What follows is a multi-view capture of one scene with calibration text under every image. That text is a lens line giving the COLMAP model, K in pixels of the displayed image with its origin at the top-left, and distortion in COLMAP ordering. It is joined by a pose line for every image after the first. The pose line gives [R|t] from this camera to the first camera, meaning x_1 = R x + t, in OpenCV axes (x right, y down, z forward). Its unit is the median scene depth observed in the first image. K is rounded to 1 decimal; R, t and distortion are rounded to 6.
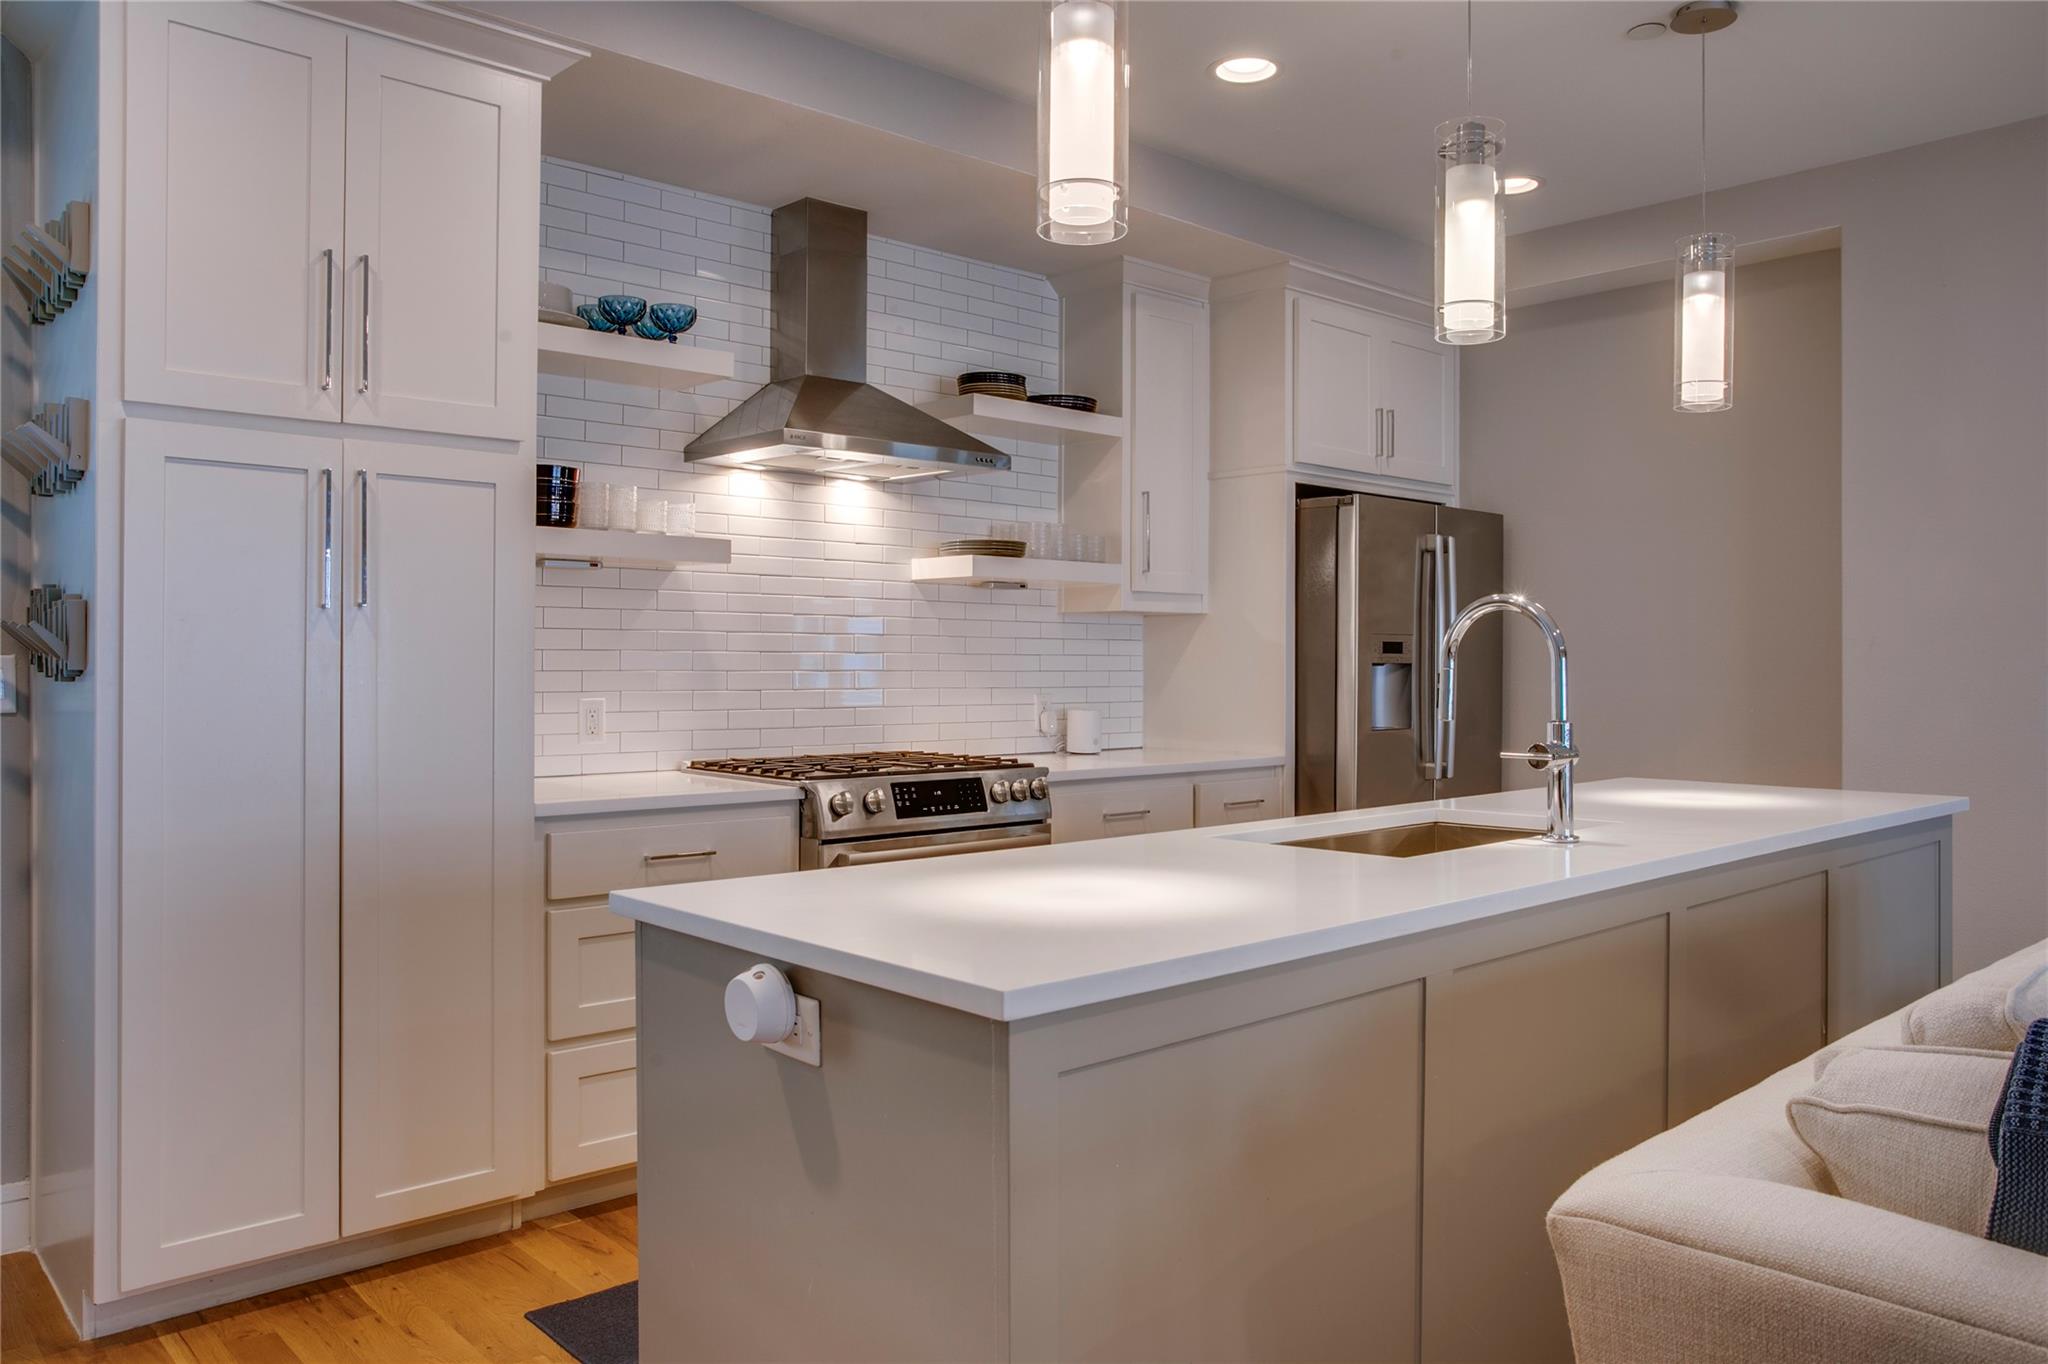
lens RADIAL K [[1467.7, 0, 1024.5], [0, 1467.7, 677.8], [0, 0, 1]] dist [-0.055684, -0.001305]
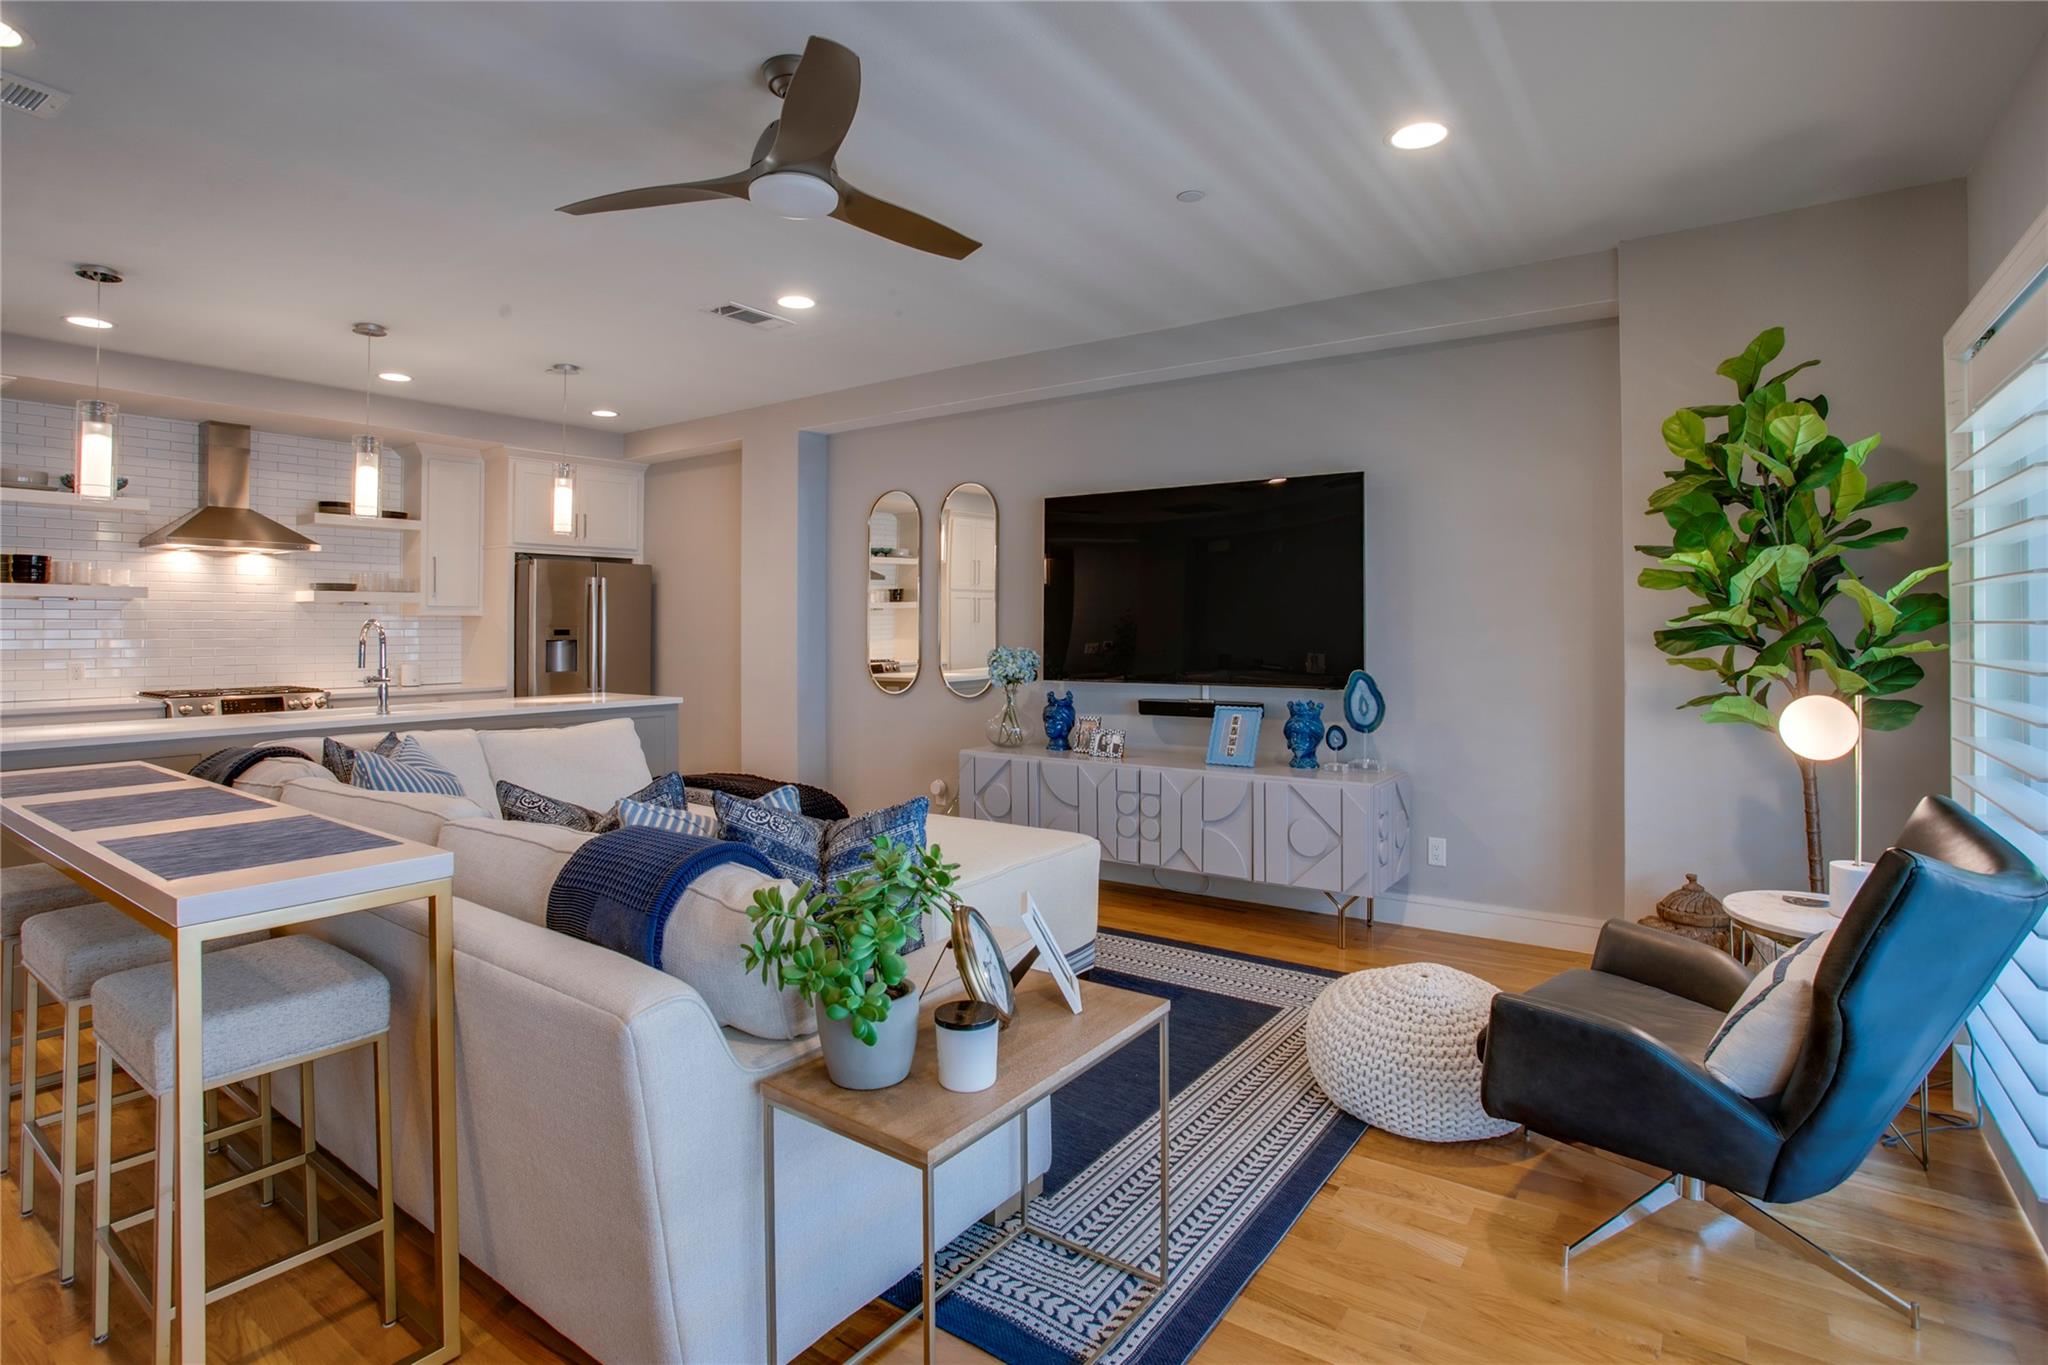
lens RADIAL K [[1002.2, 0, 945.2], [0, 1002.2, 627.2], [0, 0, 1]] dist [0.000412, 0.000238]
pose [[0.987008, -0.007187, 0.160510, 0.597950], [0.009049, 0.999900, -0.010873, -0.008307], [-0.160416, 0.012184, 0.986974, -0.526064]]
